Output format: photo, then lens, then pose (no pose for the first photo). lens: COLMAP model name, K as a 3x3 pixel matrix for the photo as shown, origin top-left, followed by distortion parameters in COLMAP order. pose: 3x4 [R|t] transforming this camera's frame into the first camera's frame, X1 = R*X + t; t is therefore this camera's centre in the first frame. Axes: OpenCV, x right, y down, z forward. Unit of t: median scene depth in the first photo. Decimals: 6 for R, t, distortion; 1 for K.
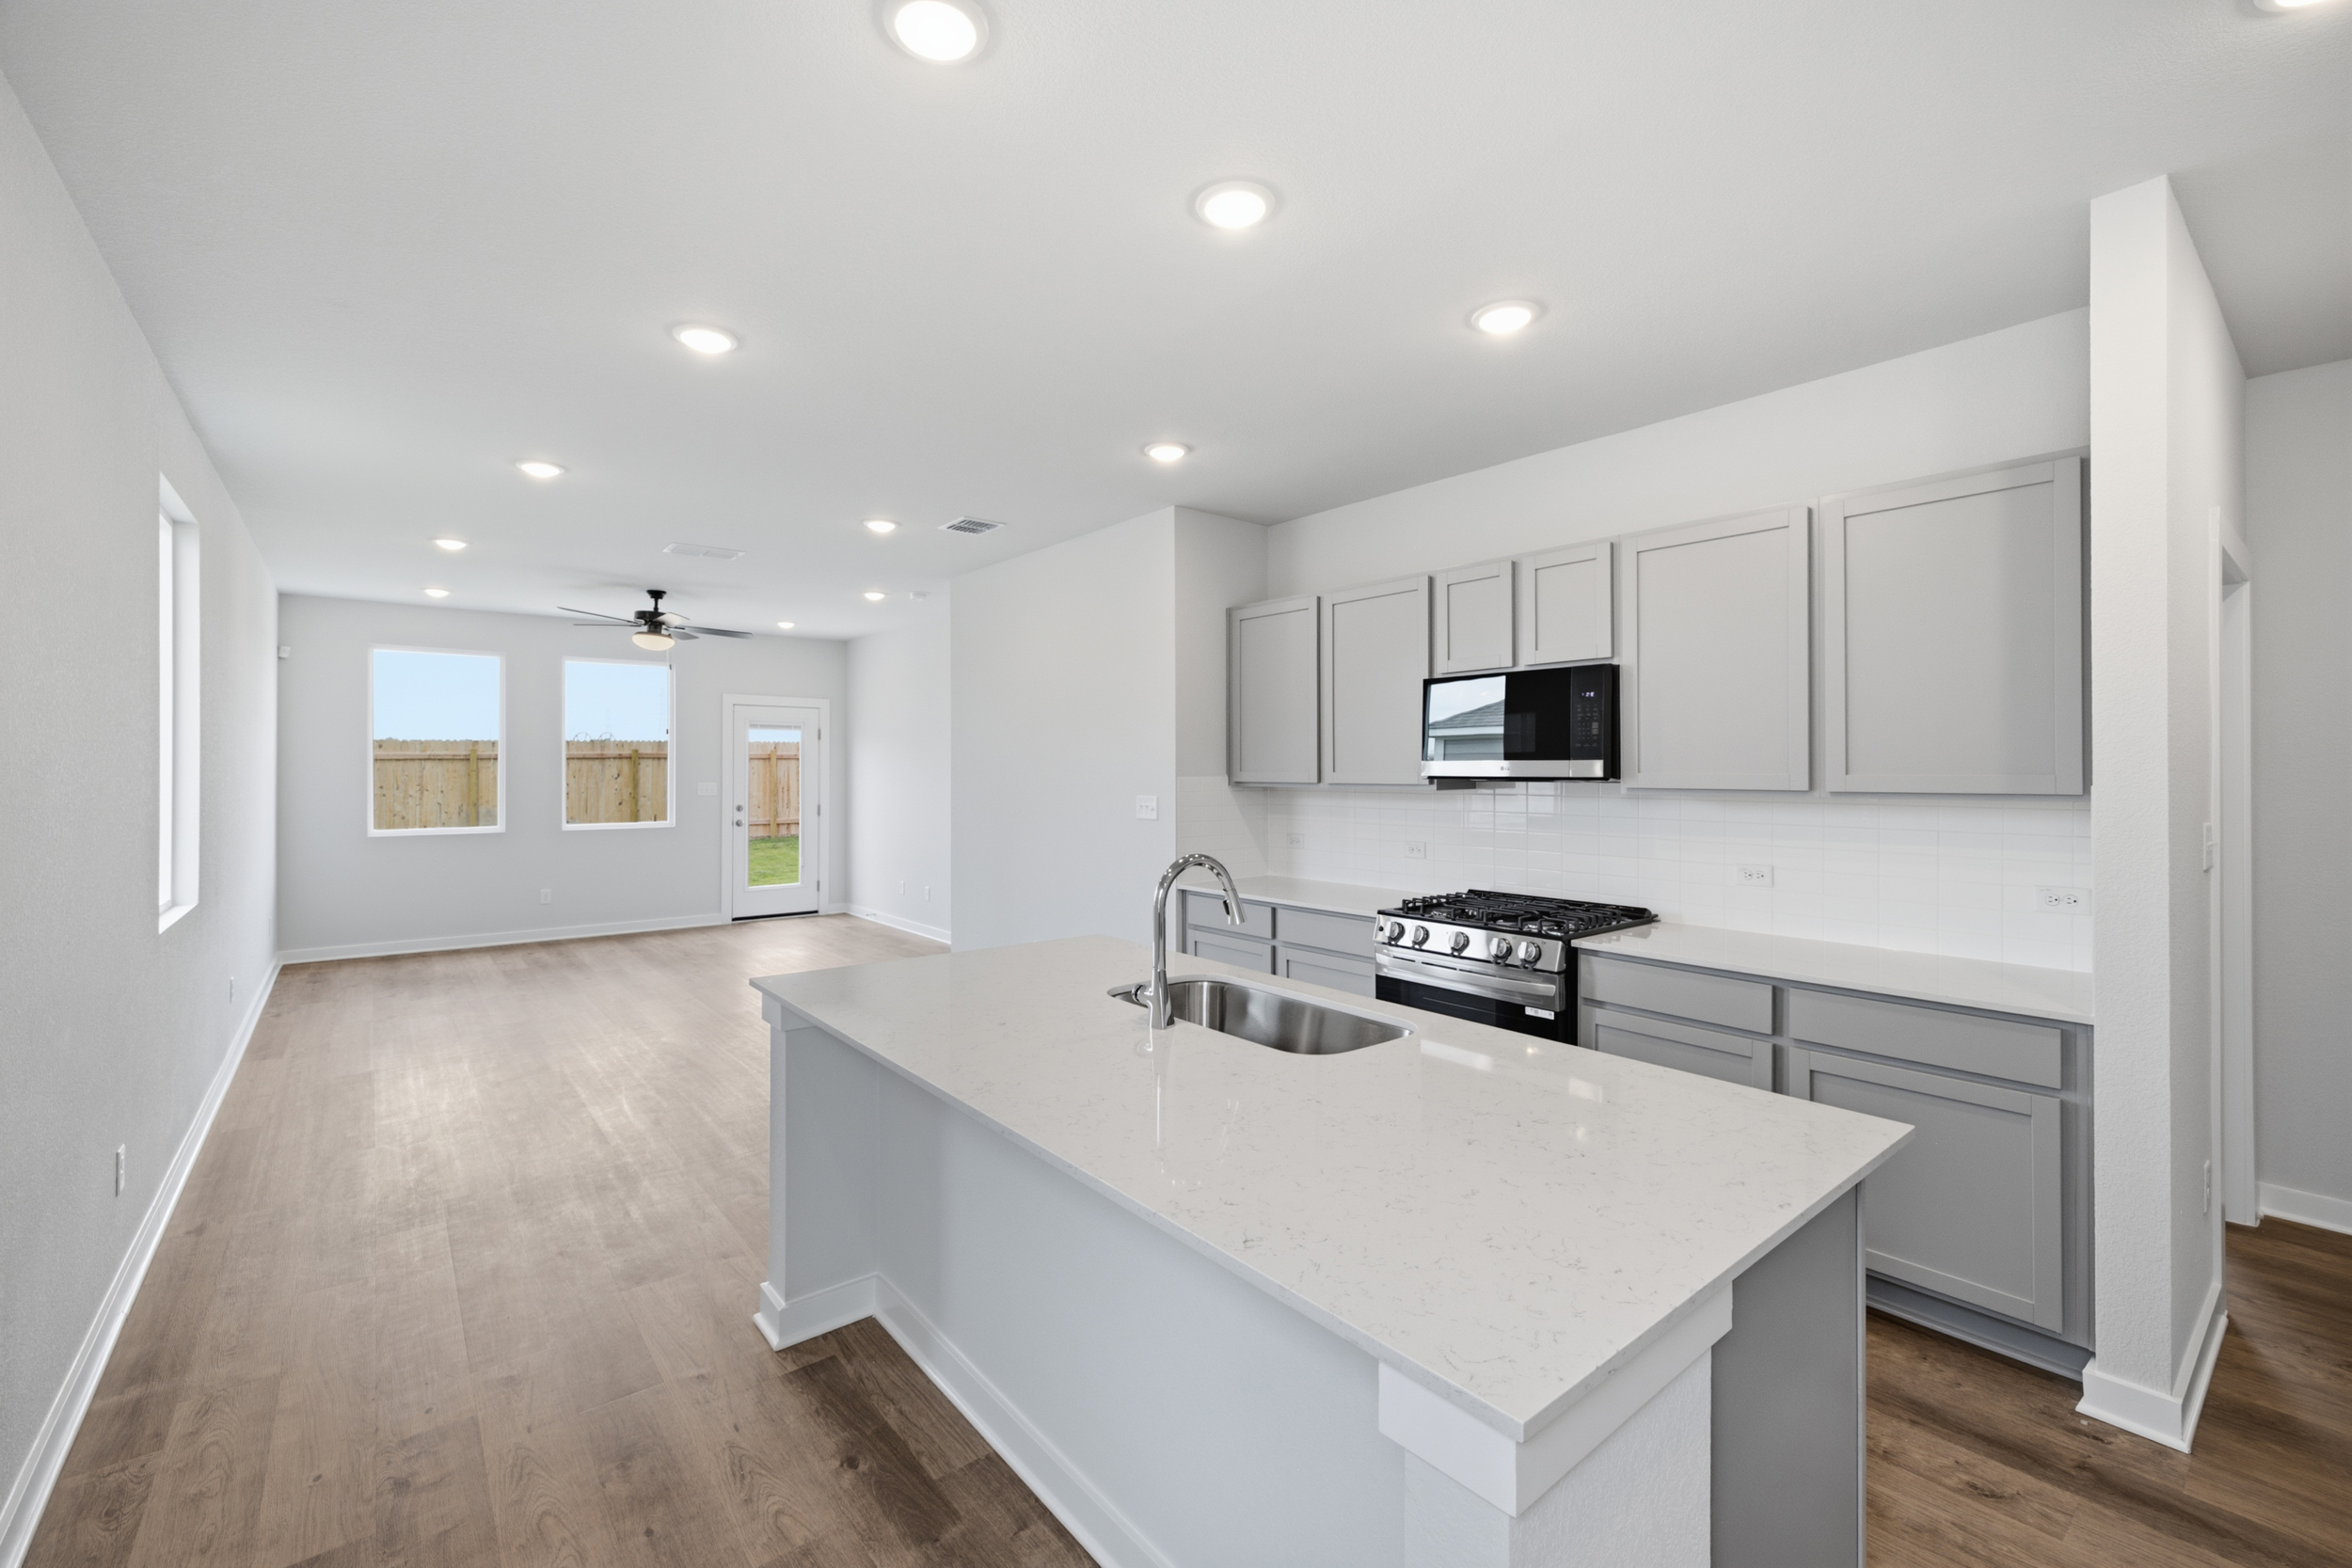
lens RADIAL K [[987.9, 0, 1165.9], [0, 987.9, 770.0], [0, 0, 1]] dist [0.003331, -0.000373]
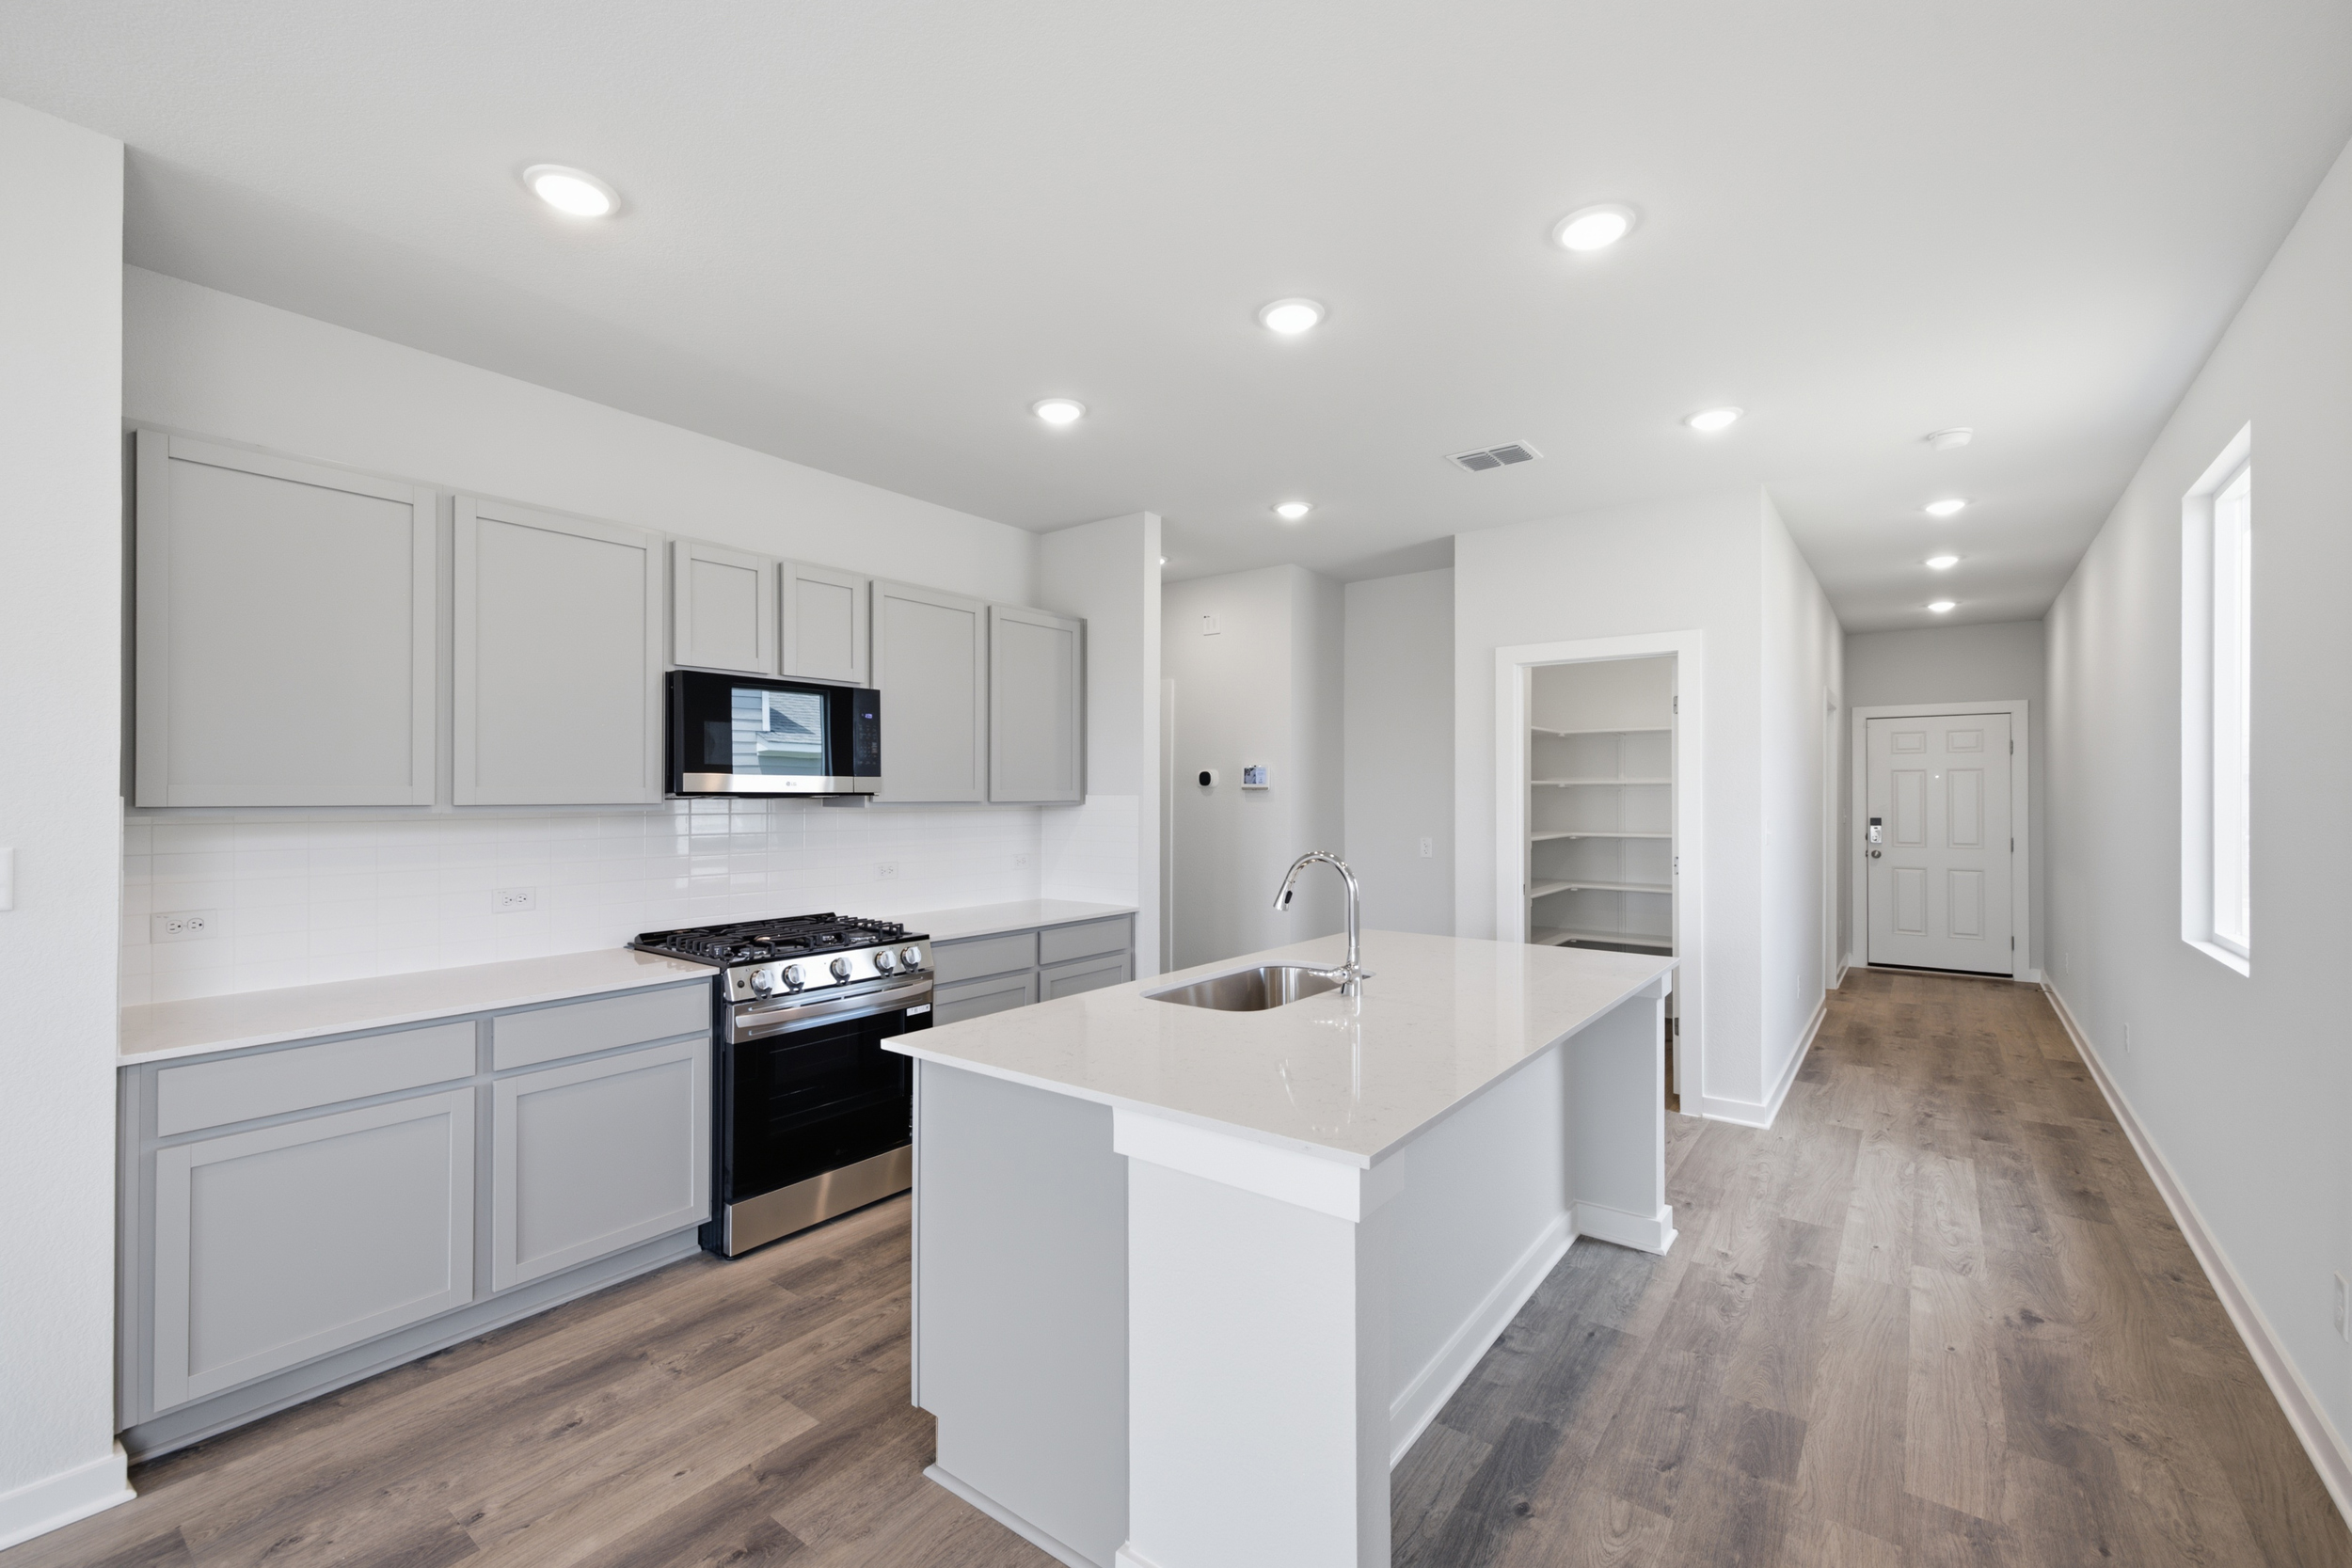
lens RADIAL K [[986.5, 0, 1176.0], [0, 986.5, 784.0], [0, 0, 1]] dist [0.008631, -0.000031]
pose [[-0.241857, 0.007738, 0.970281, -0.586293], [-0.001244, 0.999965, -0.008285, 0.005900], [-0.970311, -0.003211, -0.241838, 0.782104]]
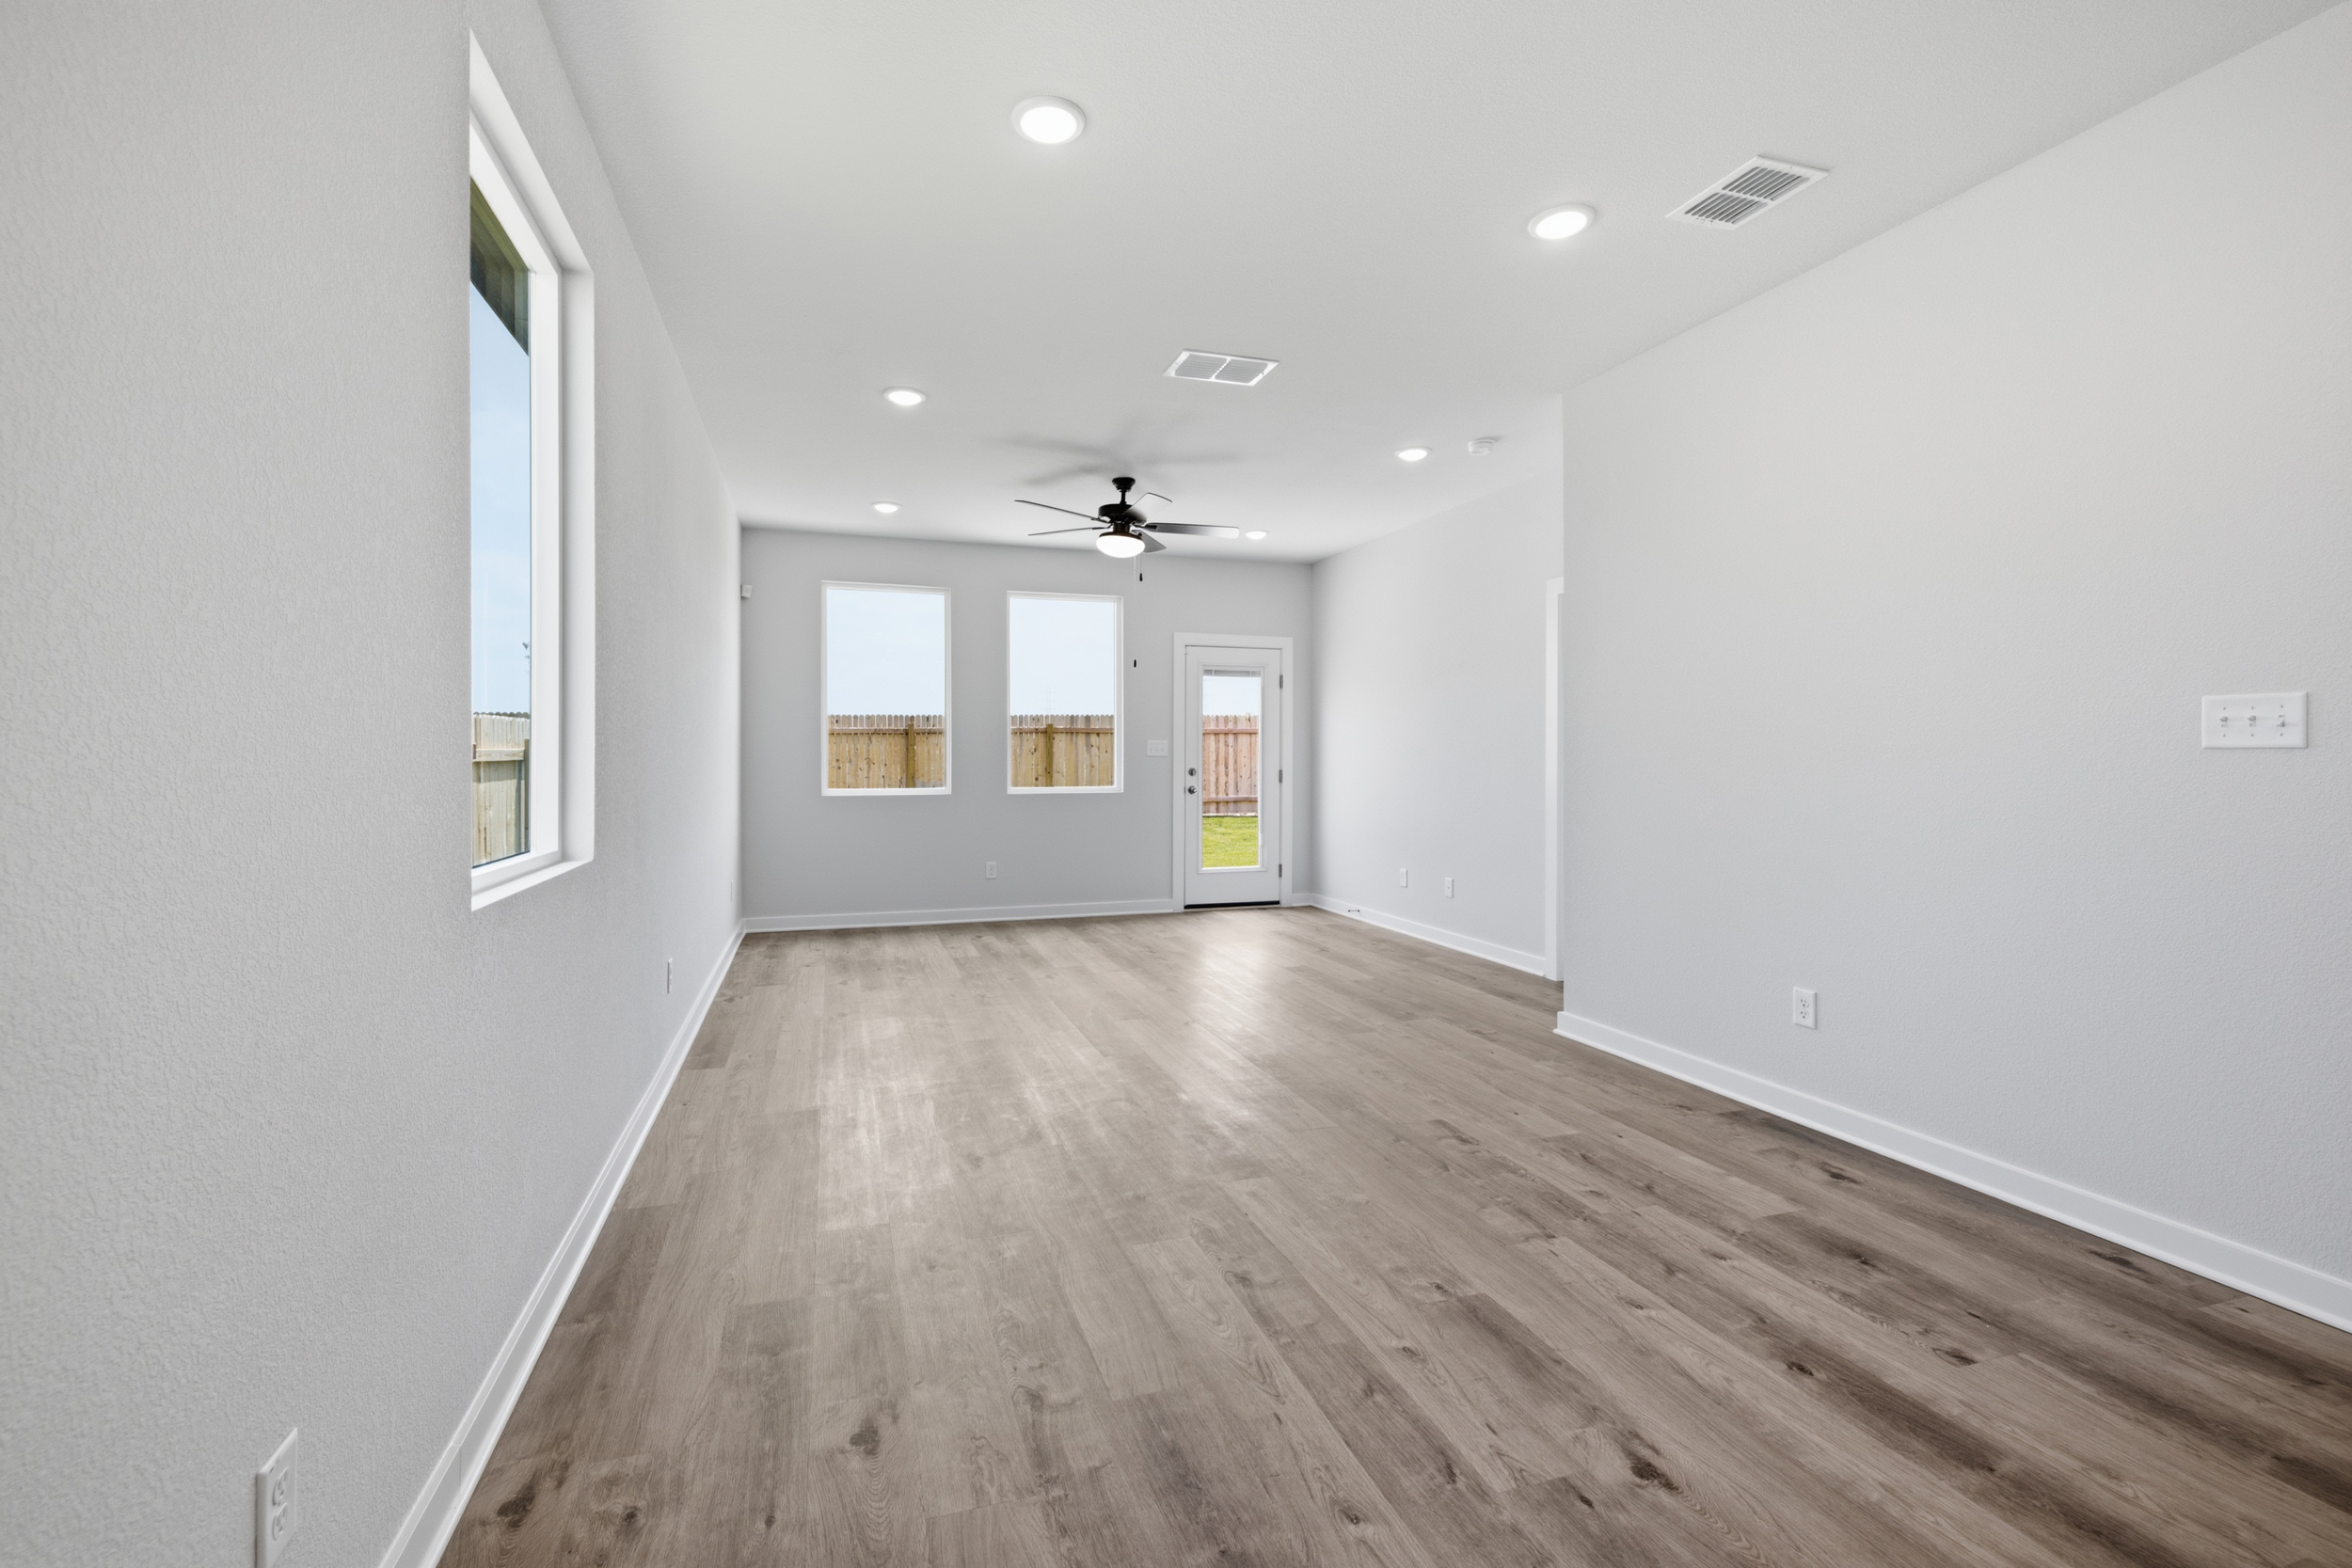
lens RADIAL K [[992.3, 0, 1144.1], [0, 992.3, 767.6], [0, 0, 1]] dist [-0.002091, -0.000373]
pose [[0.931188, 0.002027, -0.364533, -0.380356], [0.000529, 0.999976, 0.006912, 0.066465], [0.364539, -0.006629, 0.931165, 0.495963]]
